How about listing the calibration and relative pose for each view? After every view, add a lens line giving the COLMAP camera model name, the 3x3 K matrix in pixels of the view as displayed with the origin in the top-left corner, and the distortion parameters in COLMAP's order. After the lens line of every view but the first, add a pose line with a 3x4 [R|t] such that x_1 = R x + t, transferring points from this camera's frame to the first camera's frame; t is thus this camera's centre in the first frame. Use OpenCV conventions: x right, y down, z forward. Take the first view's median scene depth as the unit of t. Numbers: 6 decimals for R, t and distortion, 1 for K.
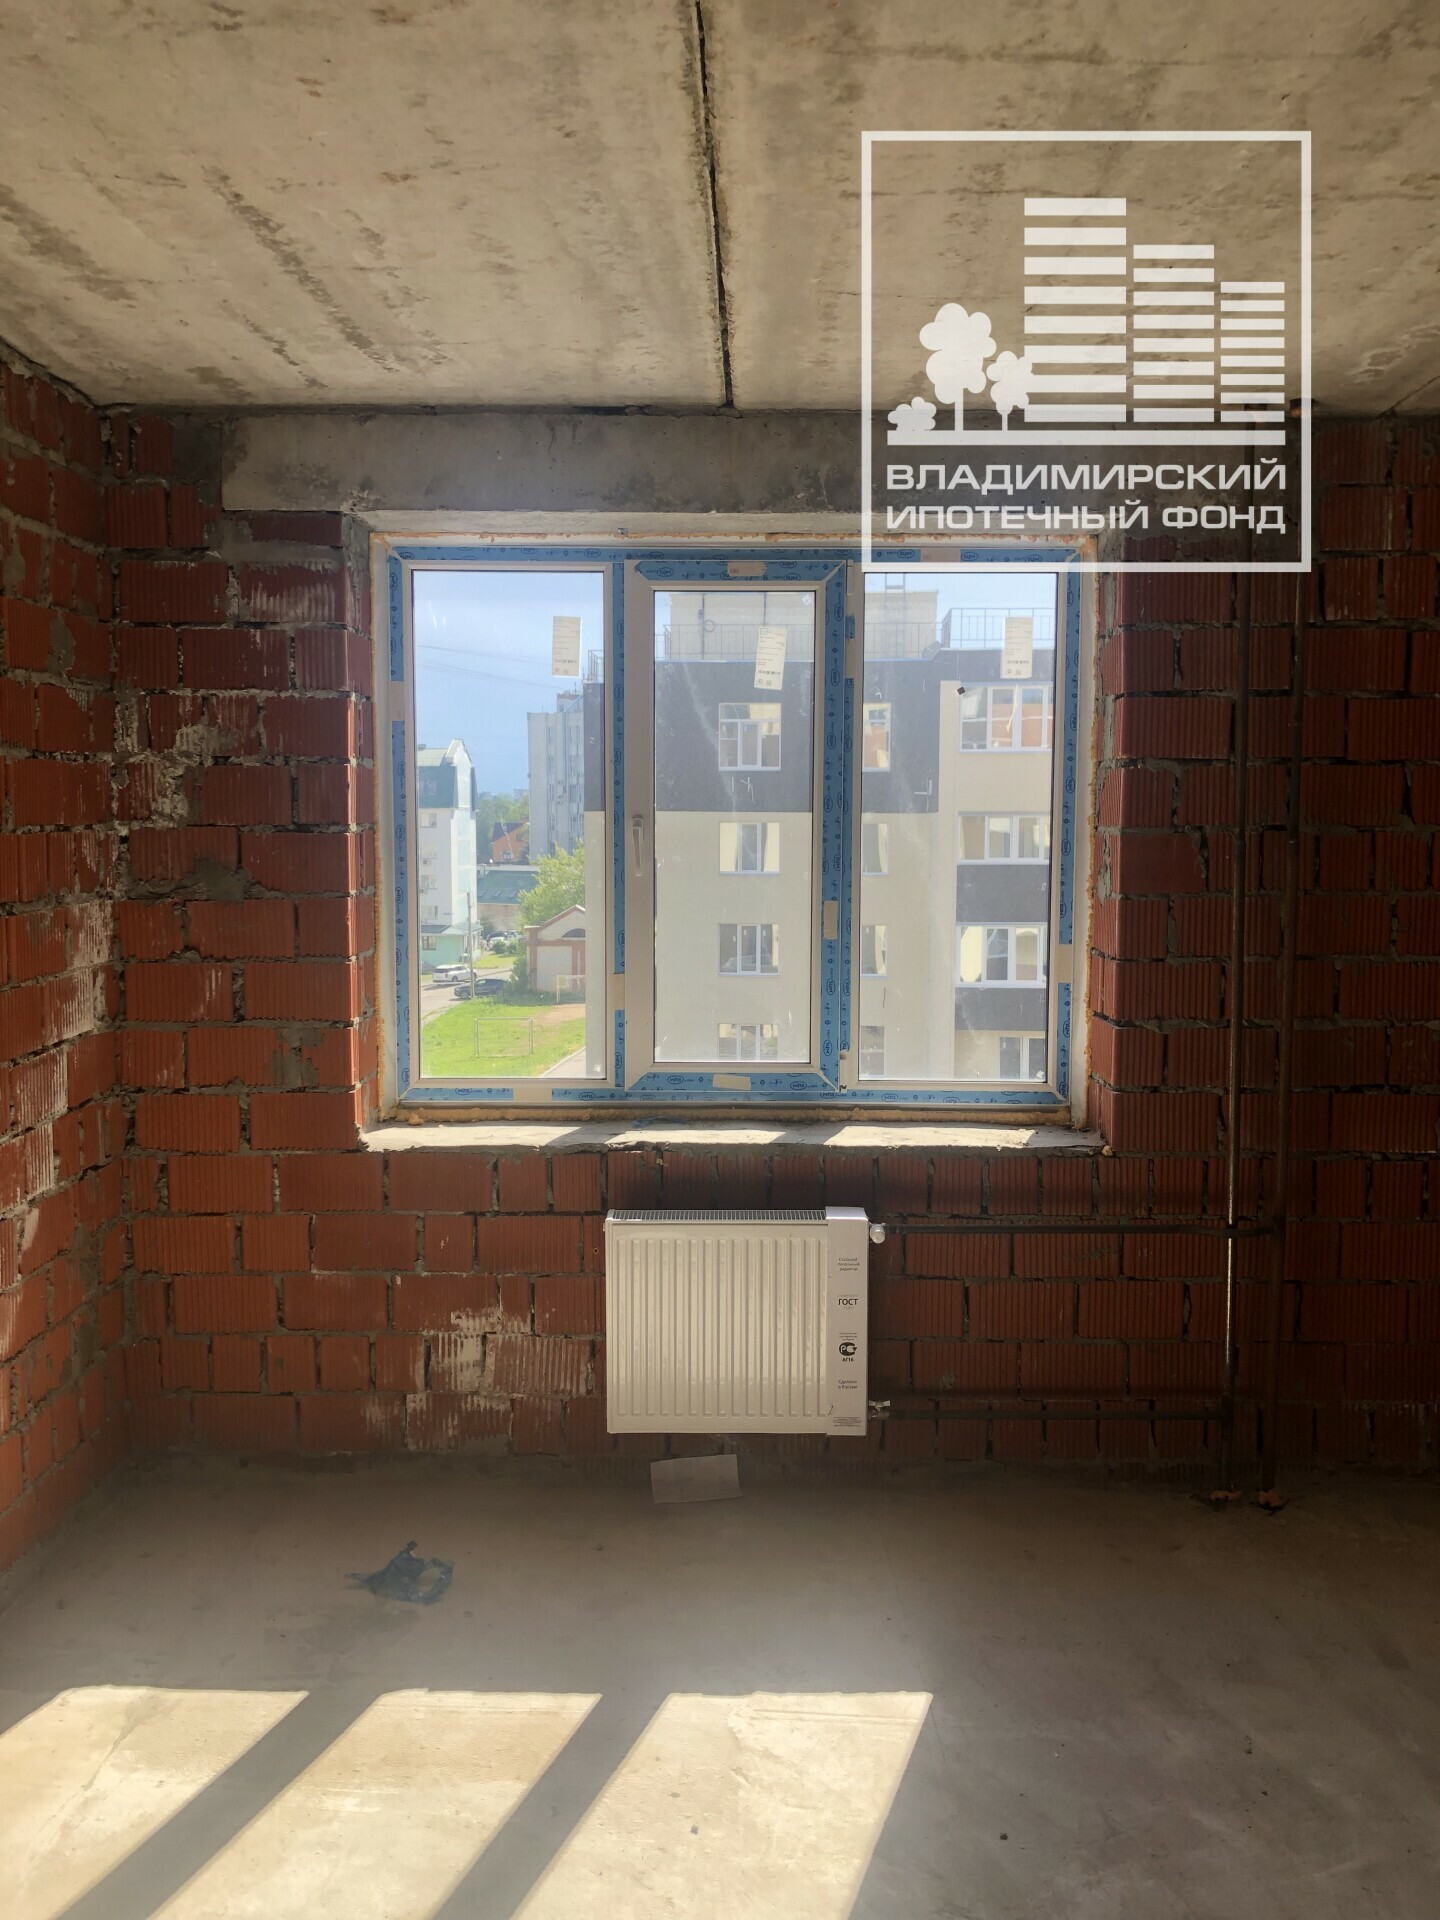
lens RADIAL K [[1601.0, 0, 720.6], [0, 1601.0, 939.8], [0, 0, 1]] dist [0.014544, -0.000540]
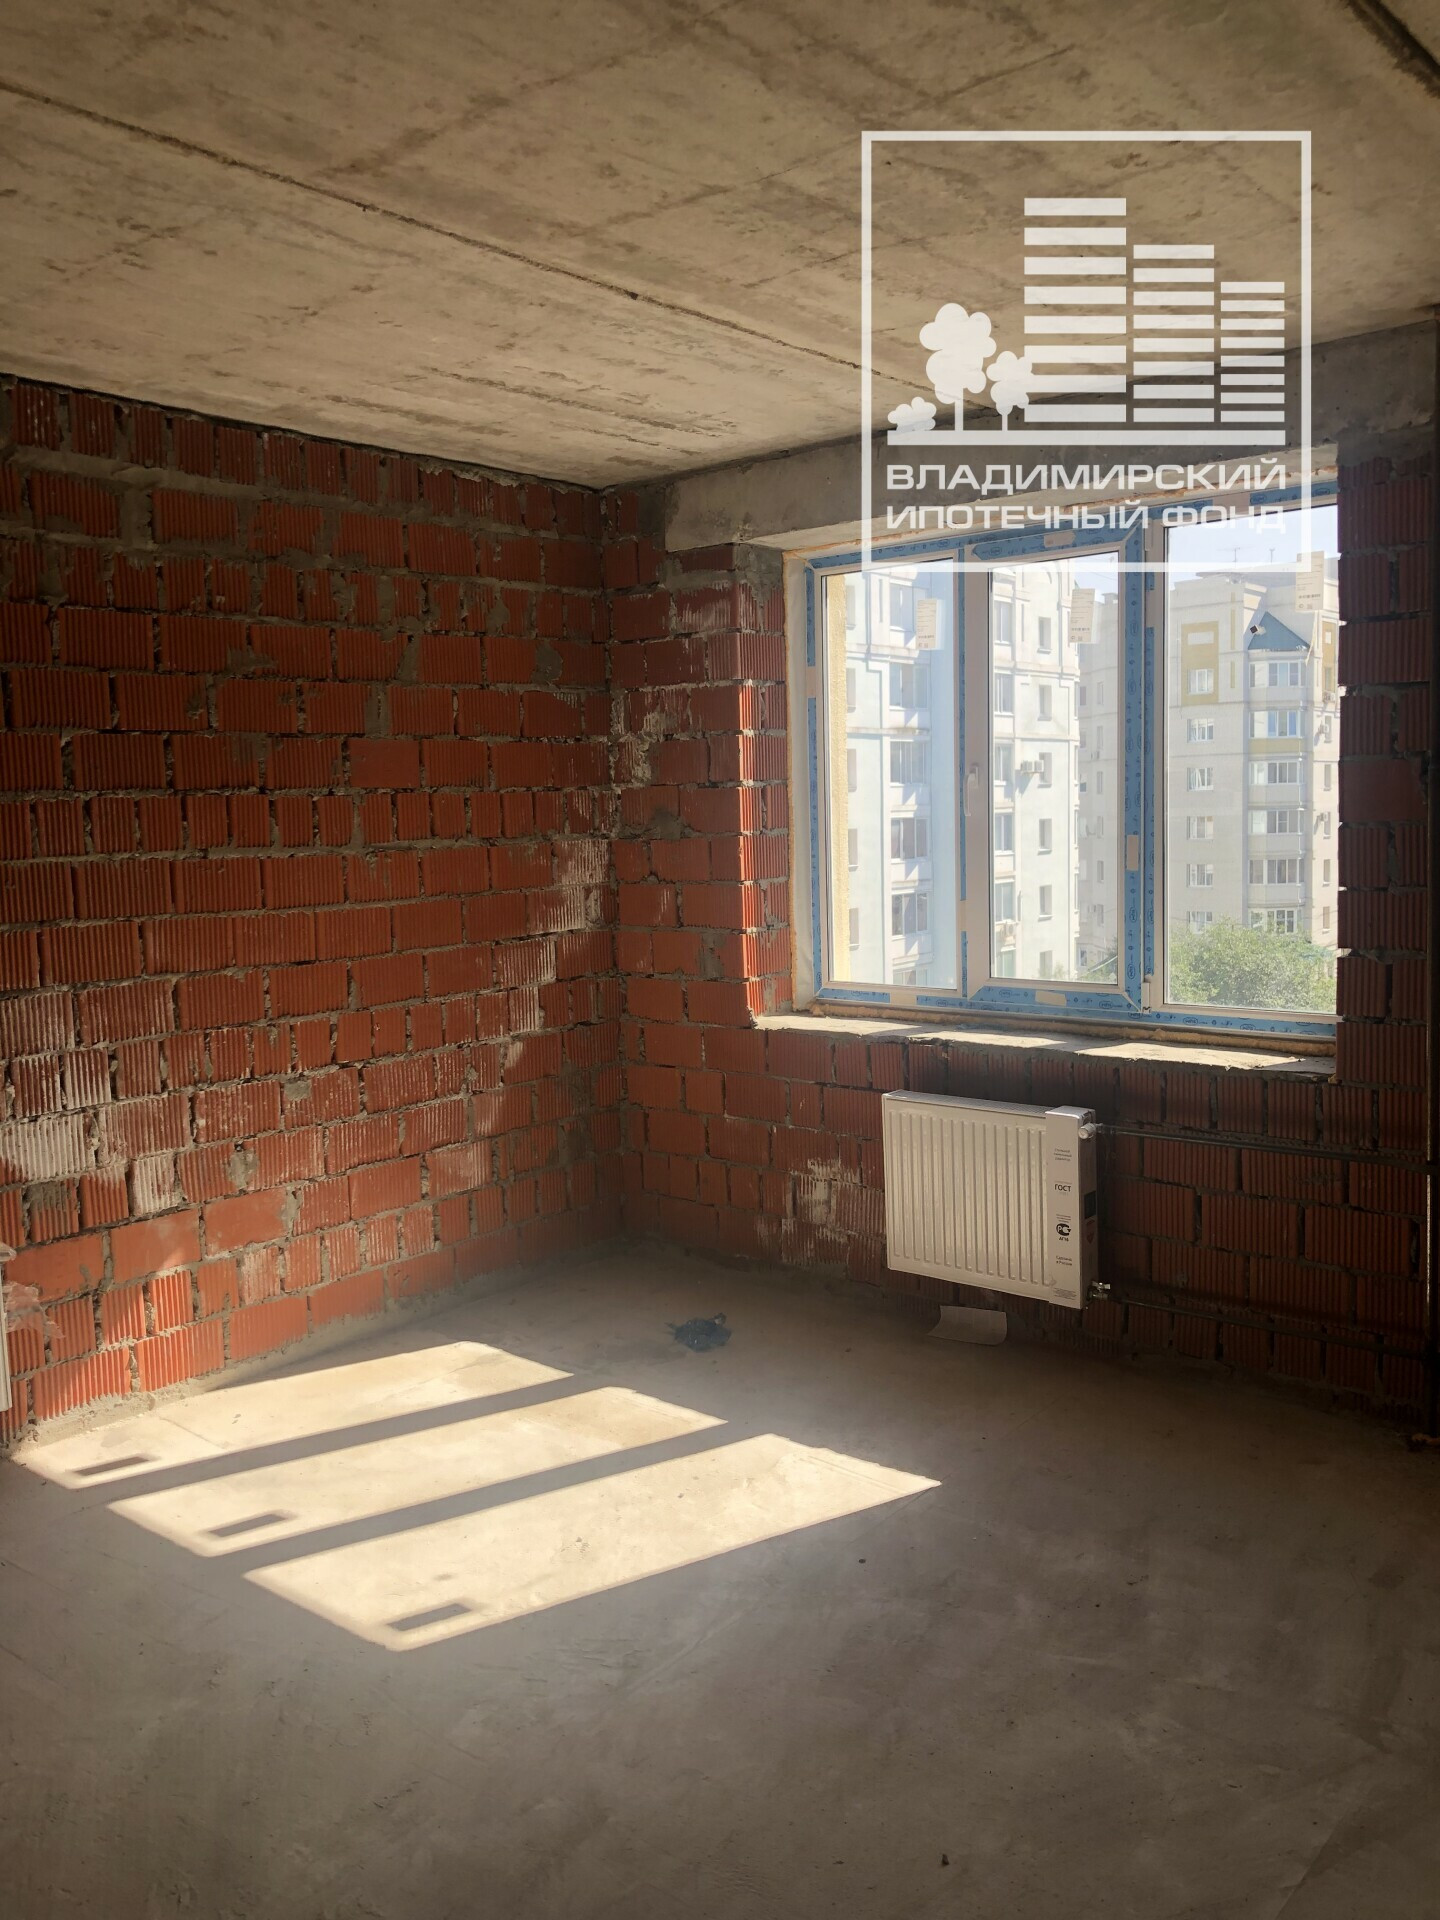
lens RADIAL K [[1592.7, 0, 716.3], [0, 1592.7, 948.9], [0, 0, 1]] dist [0.142578, -0.383718]
pose [[0.764286, 0.034400, -0.643960, 0.606257], [-0.020273, 0.999364, 0.029324, 0.028807], [0.644559, -0.009356, 0.764497, -0.023056]]
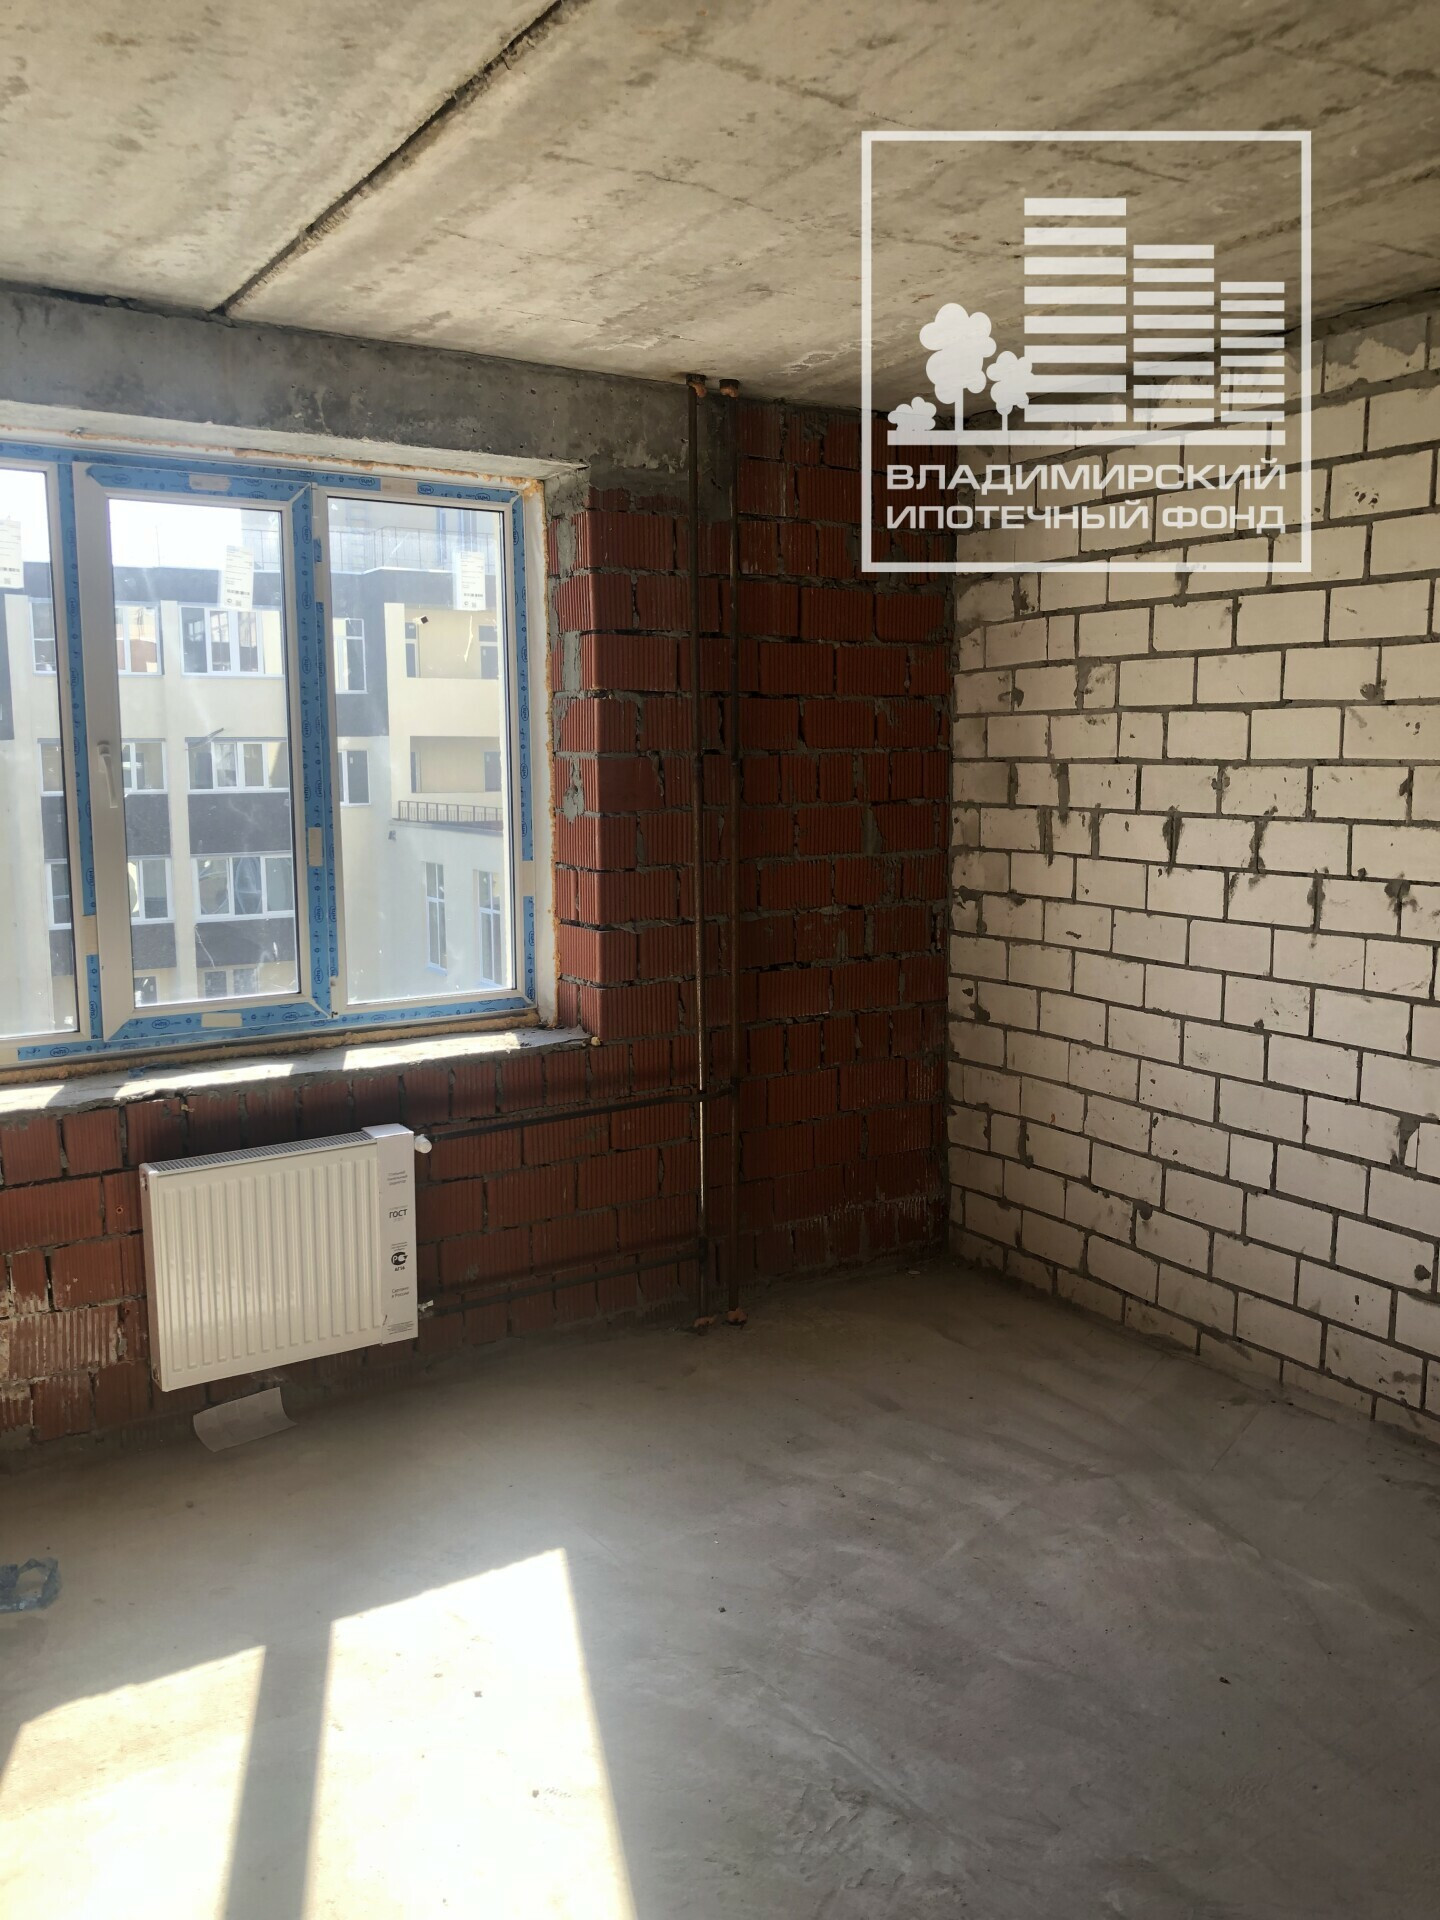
lens RADIAL K [[1590.6, 0, 752.2], [0, 1590.6, 943.3], [0, 0, 1]] dist [0.042748, -0.071981]
pose [[0.824650, -0.075479, 0.560584, -0.291552], [0.048567, 0.996845, 0.062775, -0.001770], [-0.563554, -0.024541, 0.825714, 0.022315]]
